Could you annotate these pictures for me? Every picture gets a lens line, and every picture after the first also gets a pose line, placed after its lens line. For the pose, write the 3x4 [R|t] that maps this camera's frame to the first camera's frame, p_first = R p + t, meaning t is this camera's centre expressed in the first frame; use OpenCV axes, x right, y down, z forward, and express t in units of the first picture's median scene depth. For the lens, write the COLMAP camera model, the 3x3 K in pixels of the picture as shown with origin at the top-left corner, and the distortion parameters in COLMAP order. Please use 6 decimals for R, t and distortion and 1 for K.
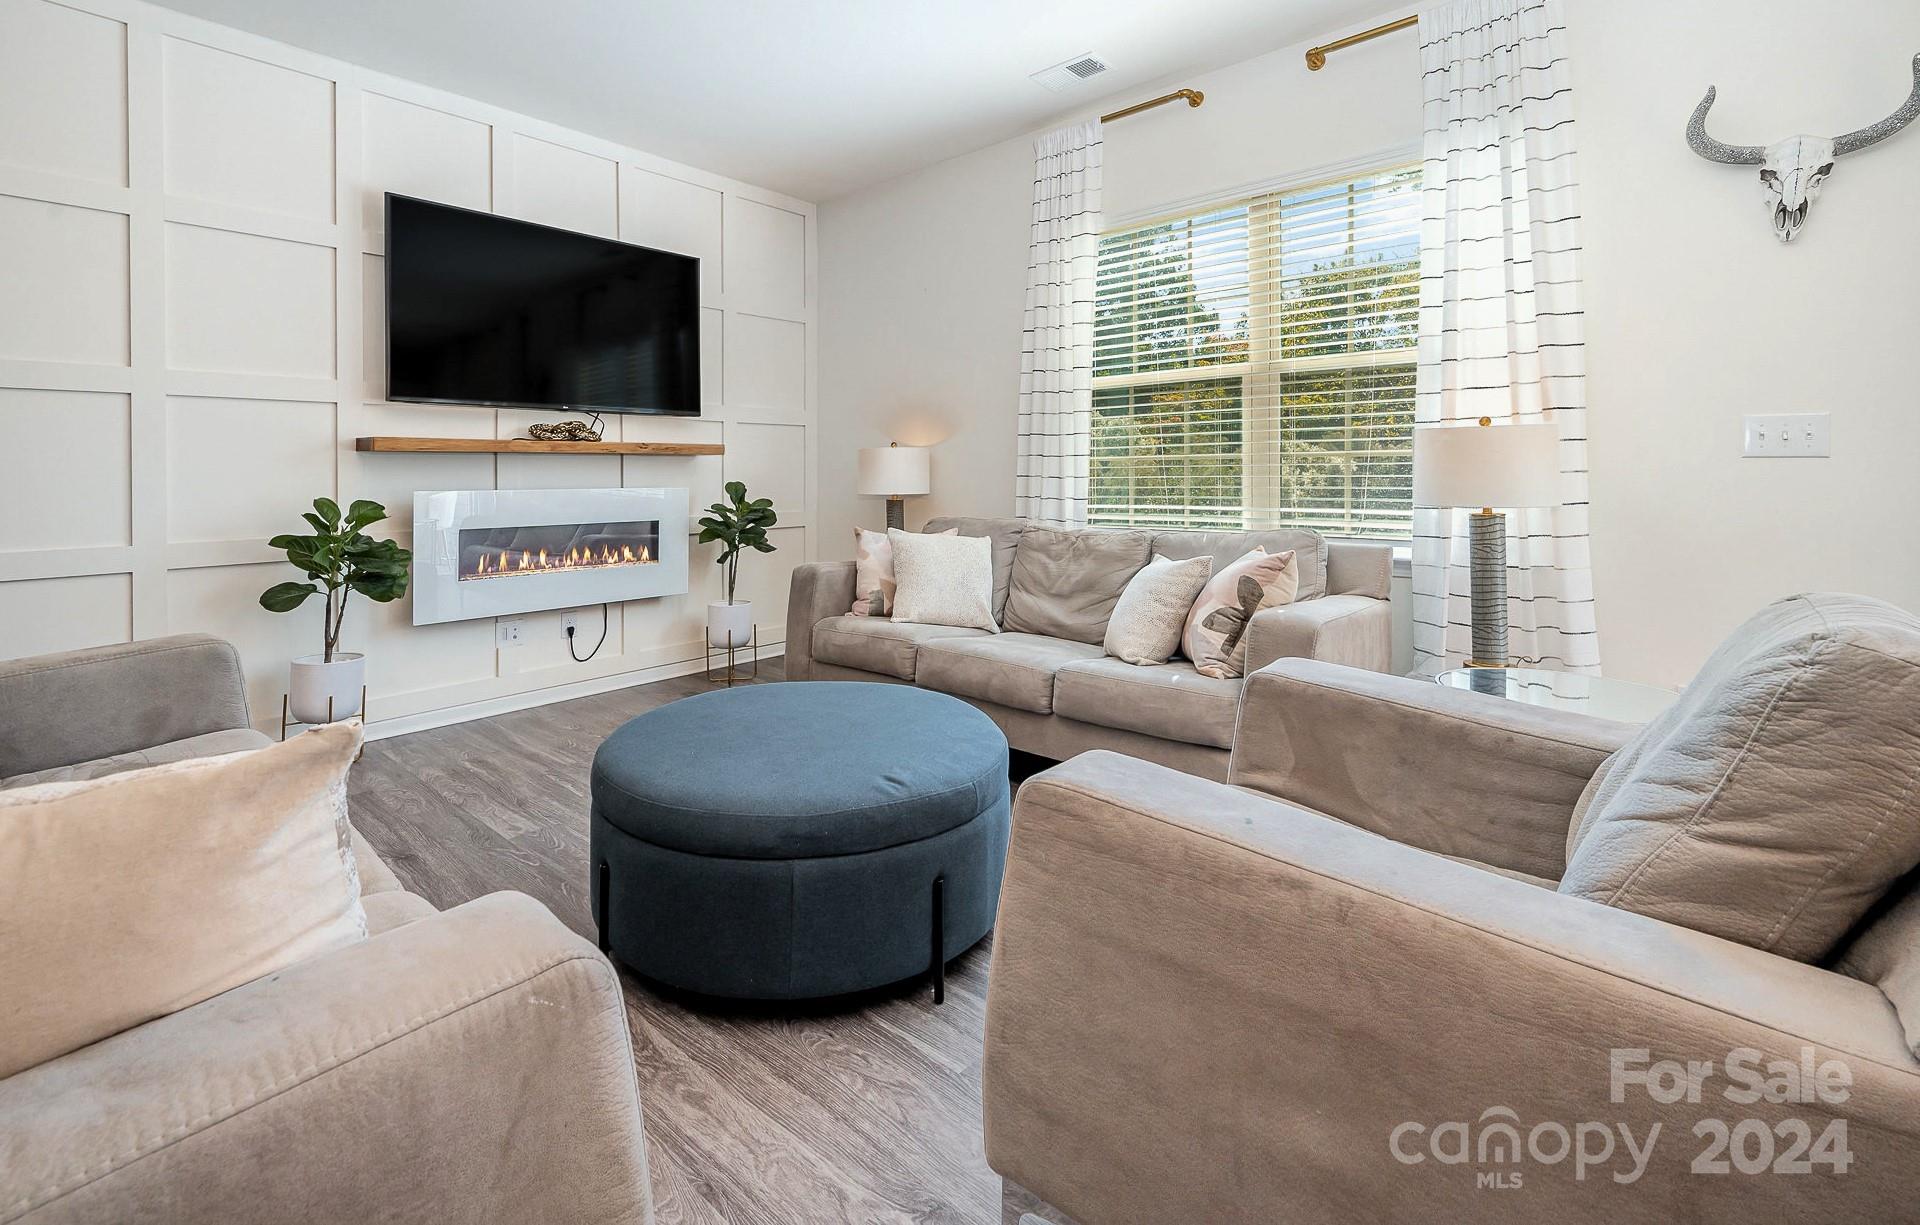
lens RADIAL K [[865.7, 0, 913.0], [0, 865.7, 470.9], [0, 0, 1]] dist [0.000669, -0.000300]
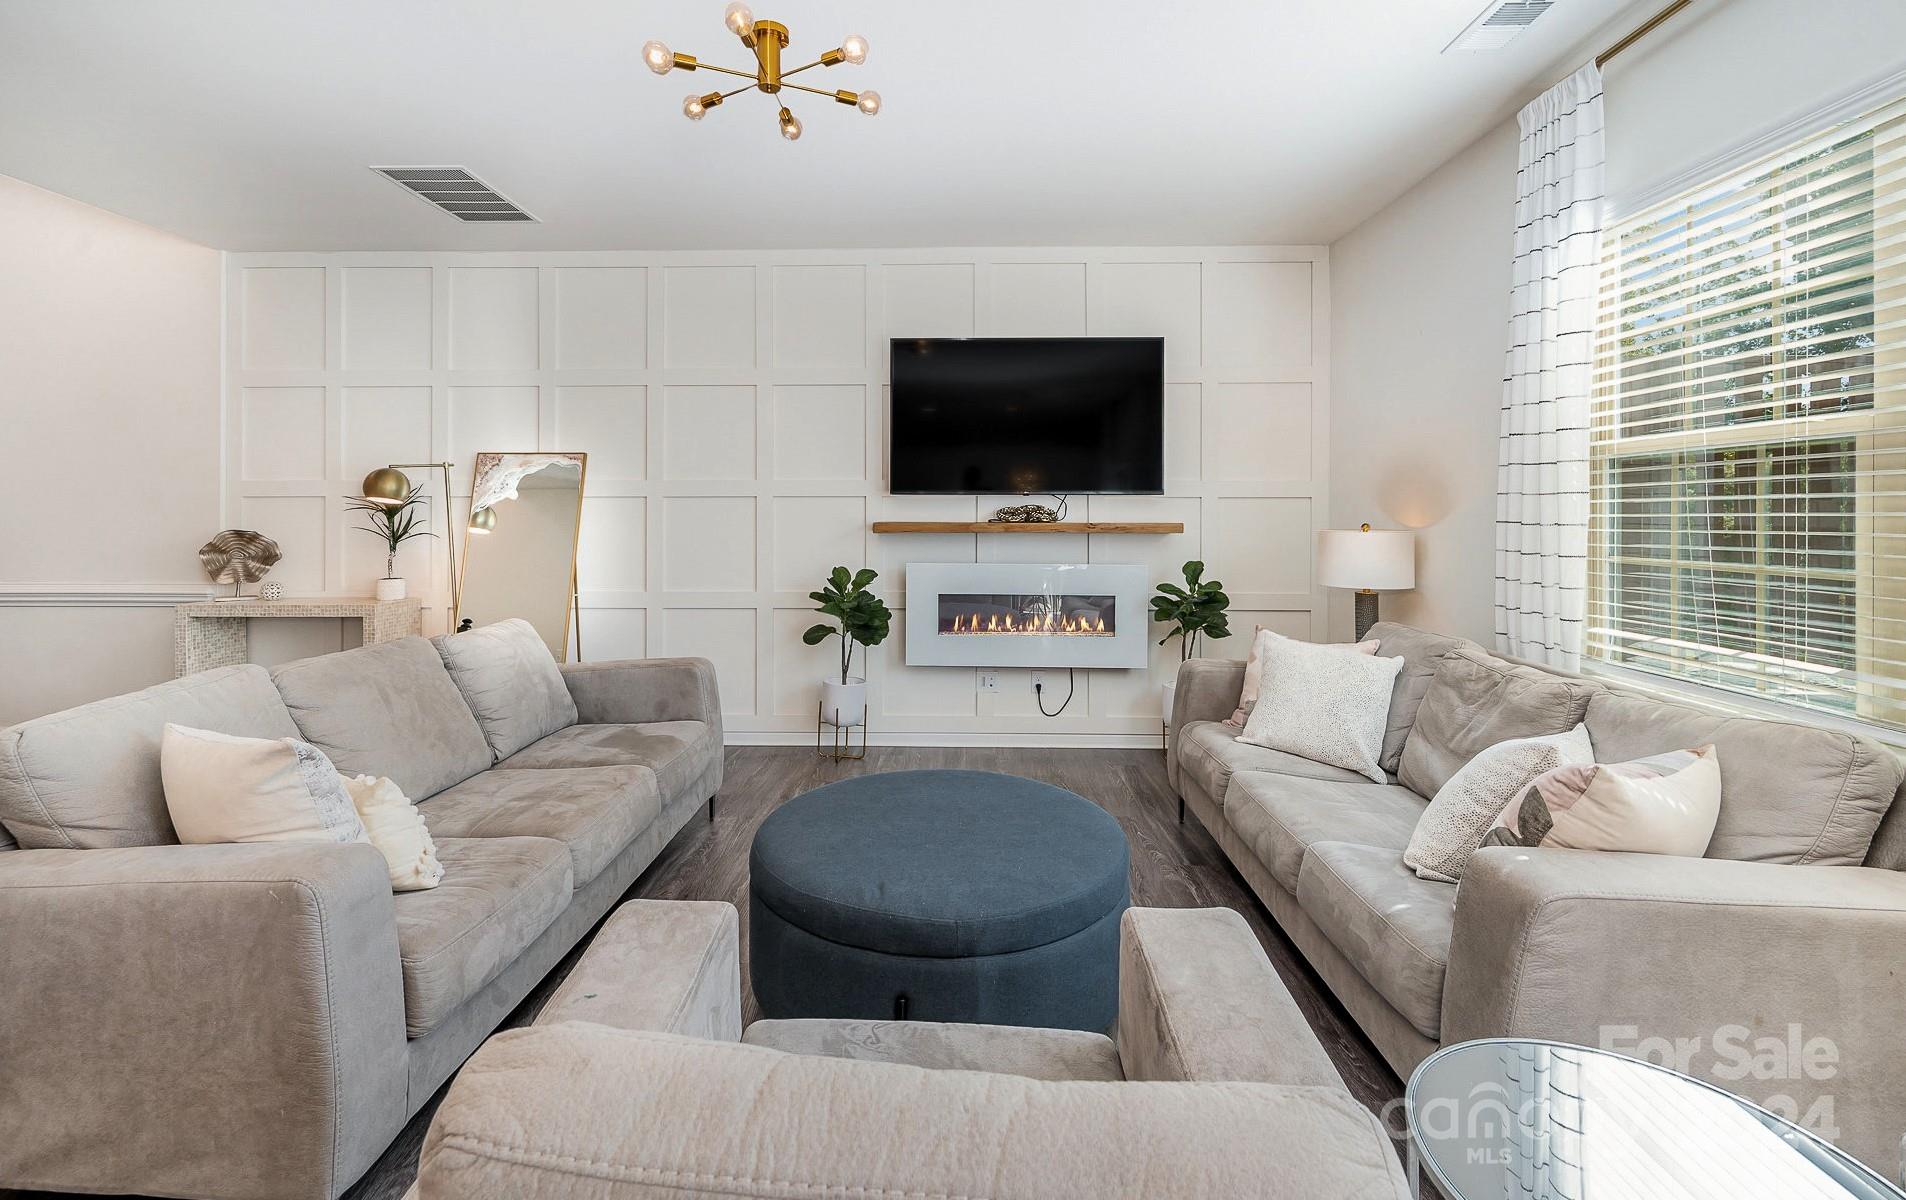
lens RADIAL K [[857.3, 0, 902.9], [0, 857.3, 501.6], [0, 0, 1]] dist [0.008699, 0.000605]
pose [[0.640822, -0.002400, -0.767686, 0.377809], [-0.001920, 0.999987, -0.004729, -0.056855], [0.767687, 0.004505, 0.640809, 0.150507]]
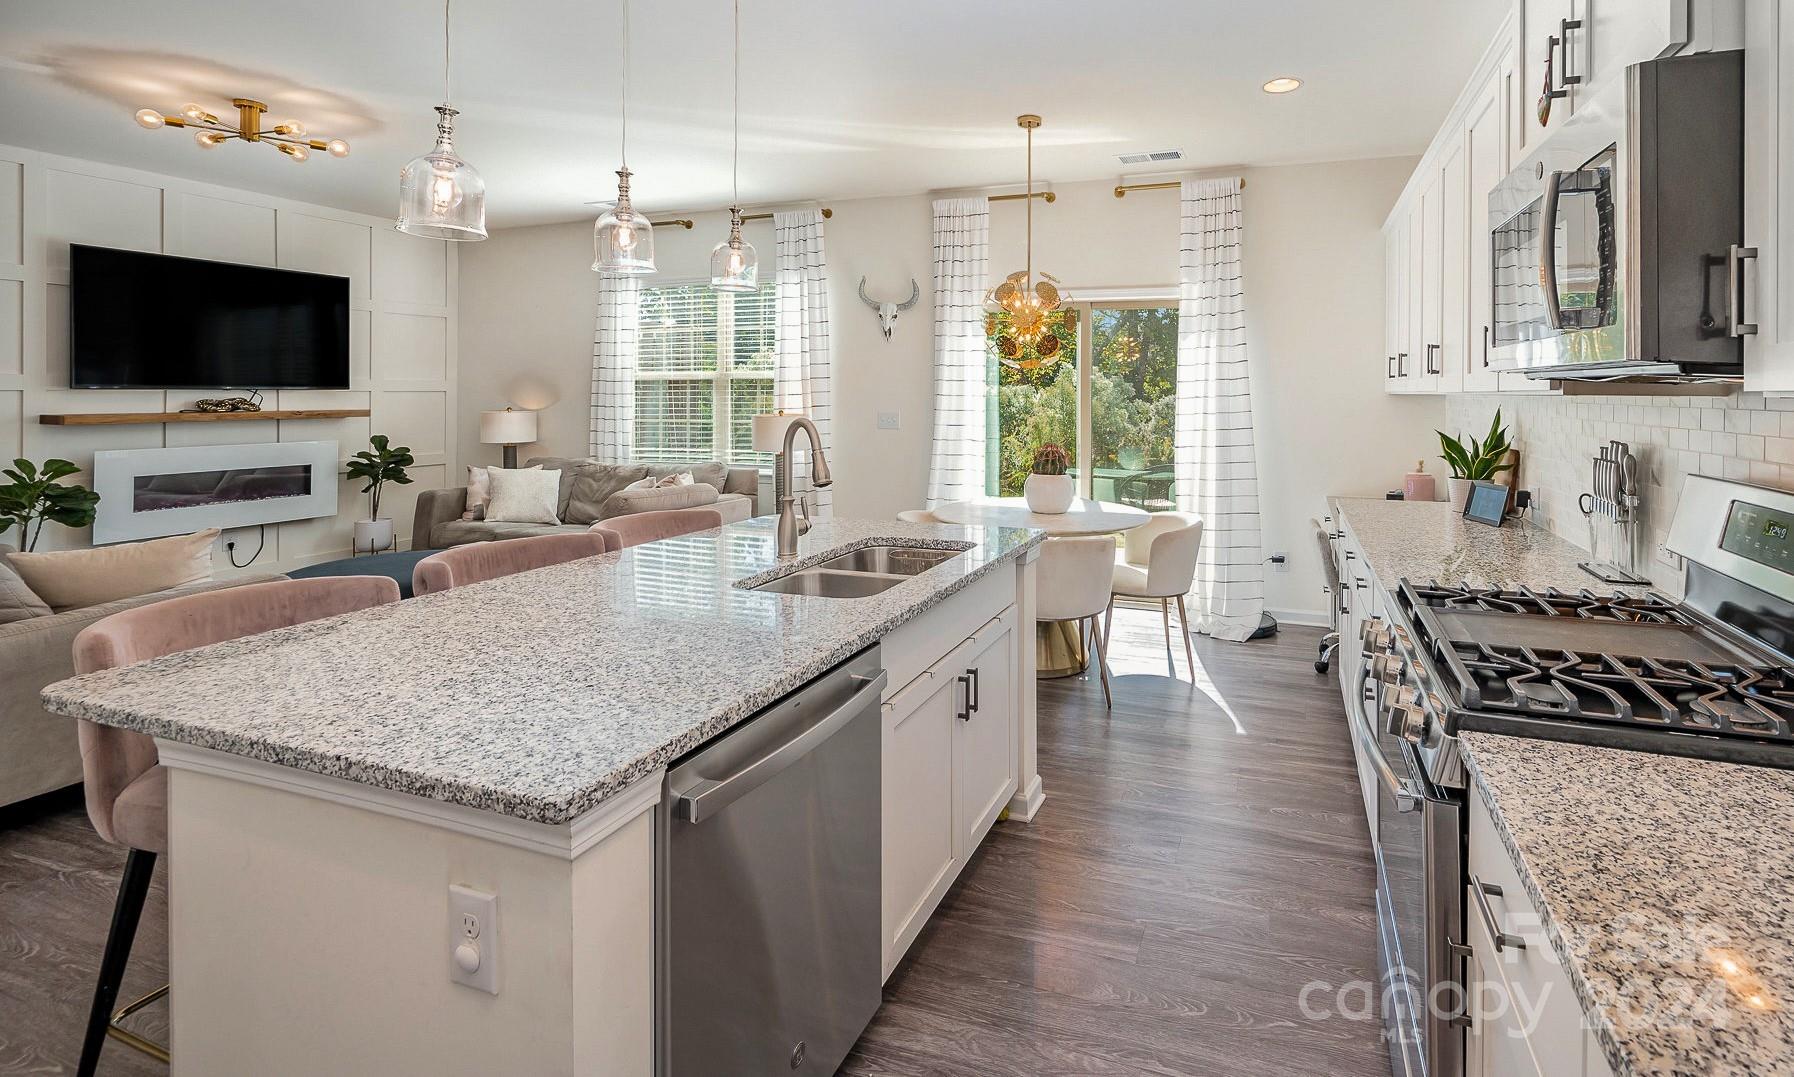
lens RADIAL K [[830.4, 0, 1040.7], [0, 830.4, 395.7], [0, 0, 1]] dist [-0.000893, -0.001647]
pose [[0.907628, 0.003680, 0.419760, 0.247170], [-0.005453, 0.999981, 0.003024, -0.074080], [-0.419741, -0.005033, 0.907630, -0.822413]]
